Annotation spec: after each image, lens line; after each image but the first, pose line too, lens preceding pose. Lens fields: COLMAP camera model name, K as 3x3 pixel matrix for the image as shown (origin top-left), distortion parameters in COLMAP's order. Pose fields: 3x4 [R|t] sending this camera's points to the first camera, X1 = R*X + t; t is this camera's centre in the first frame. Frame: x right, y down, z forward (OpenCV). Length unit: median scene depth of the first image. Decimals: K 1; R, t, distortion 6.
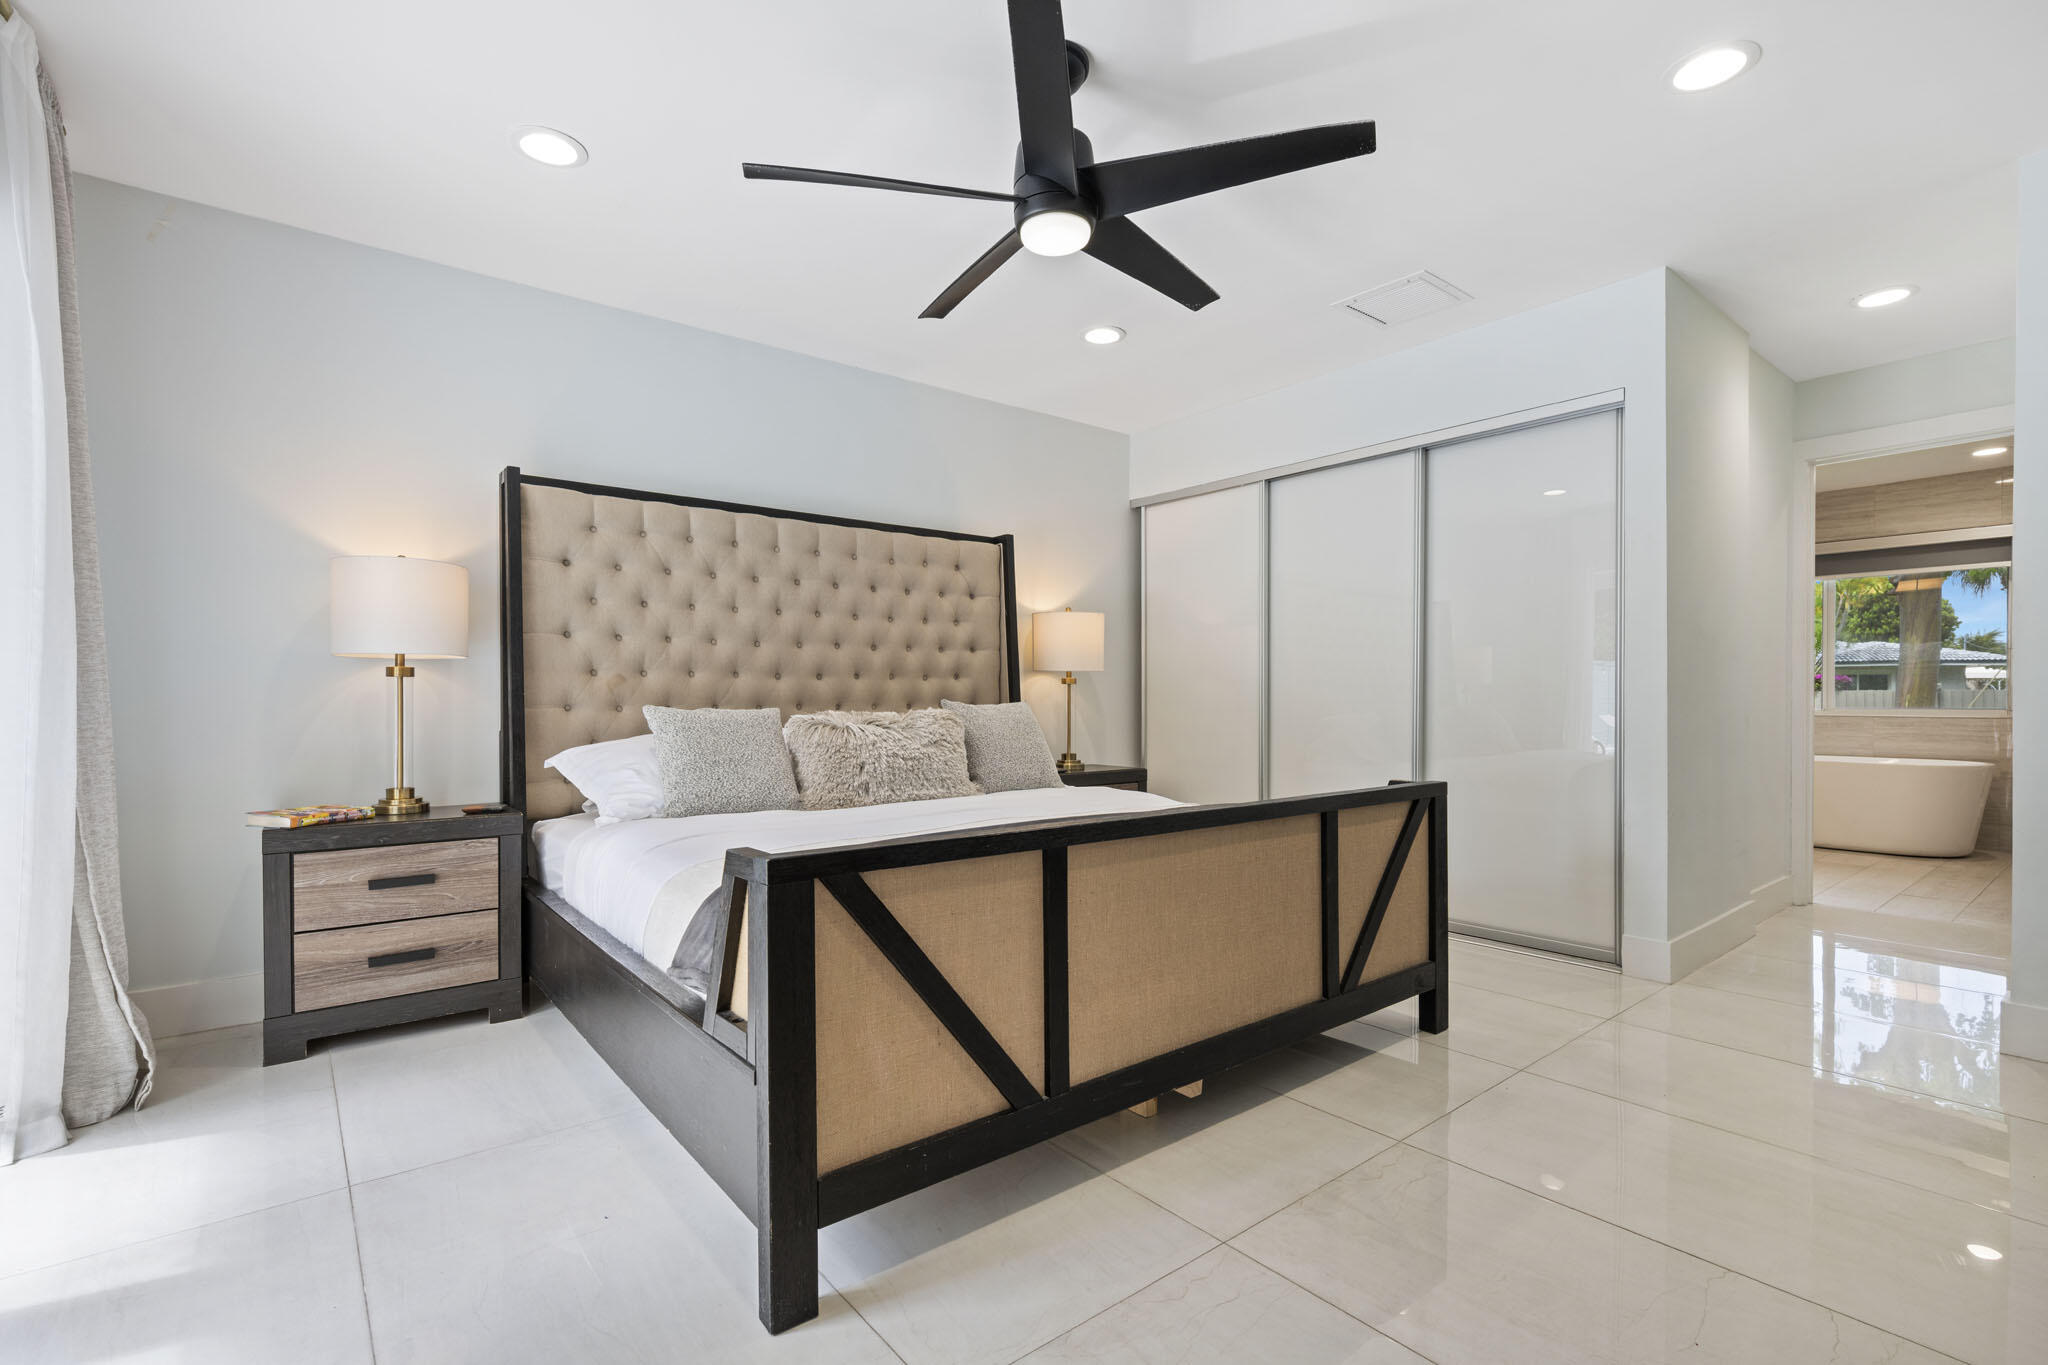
lens RADIAL K [[934.3, 0, 1021.6], [0, 934.3, 688.8], [0, 0, 1]] dist [0.000228, -0.001032]
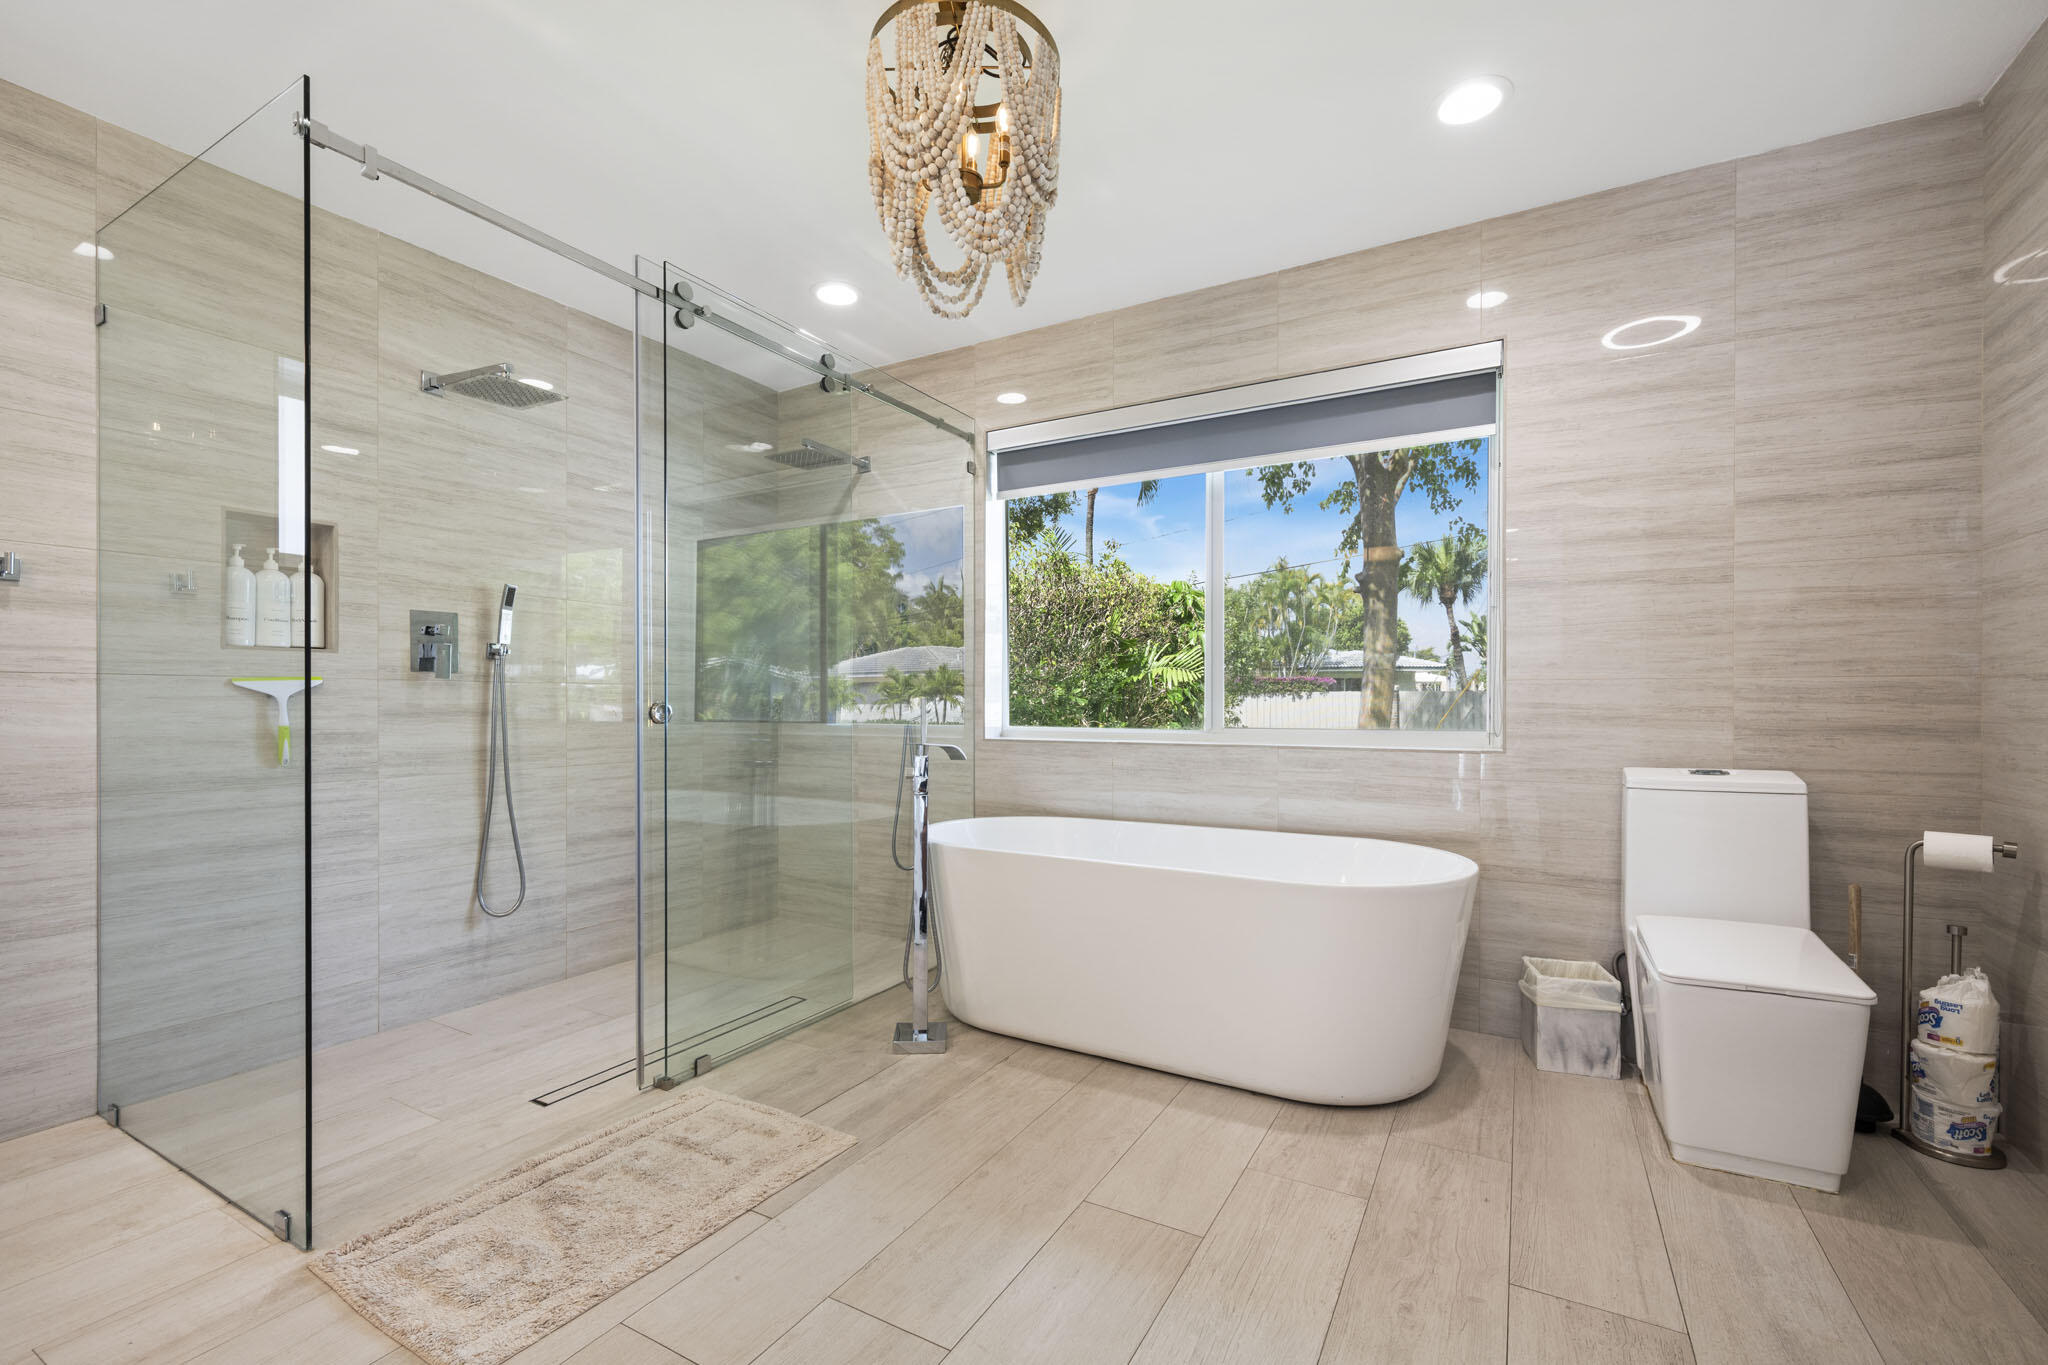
lens RADIAL K [[861.8, 0, 1031.2], [0, 861.8, 689.9], [0, 0, 1]] dist [0.000639, -0.001126]
pose [[0.931464, 0.002870, 0.363823, 0.143105], [-0.003408, 0.999994, 0.000836, 0.000015], [-0.363818, -0.002018, 0.931468, 0.142504]]
